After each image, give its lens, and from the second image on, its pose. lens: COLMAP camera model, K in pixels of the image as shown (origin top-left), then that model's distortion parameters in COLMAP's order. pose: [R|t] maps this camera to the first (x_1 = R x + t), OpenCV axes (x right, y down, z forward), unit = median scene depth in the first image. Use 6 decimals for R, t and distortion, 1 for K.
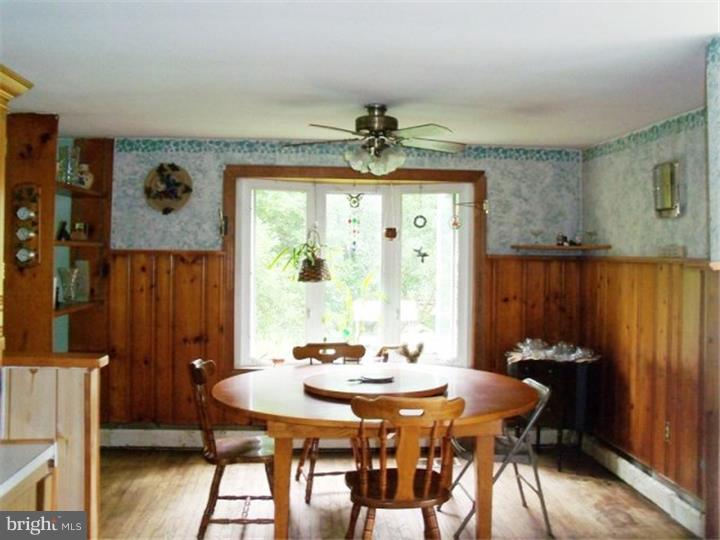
lens RADIAL K [[753.4, 0, 360.0], [0, 753.4, 270.0], [0, 0, 1]] dist [-0.297903, 0.346259]
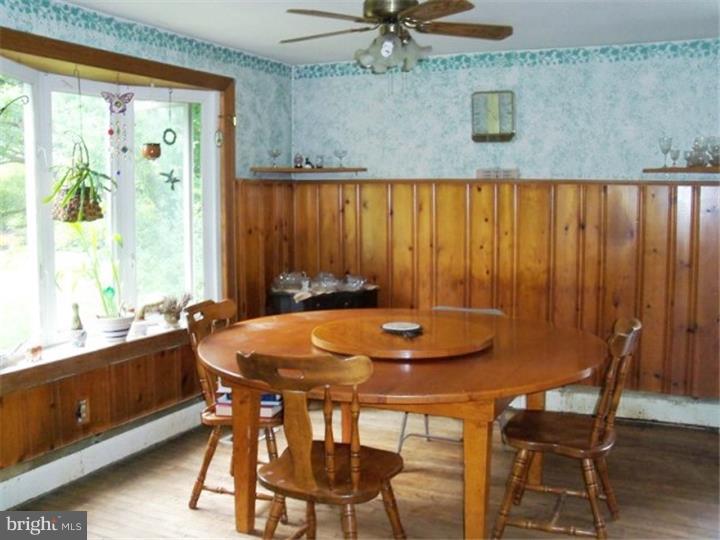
lens RADIAL K [[753.4, 0, 360.0], [0, 753.4, 270.0], [0, 0, 1]] dist [-0.297903, 0.346259]
pose [[0.486346, -0.103226, 0.867647, -0.495669], [0.027053, 0.994300, 0.103130, -0.001219], [-0.873347, -0.026684, 0.486366, 0.470044]]
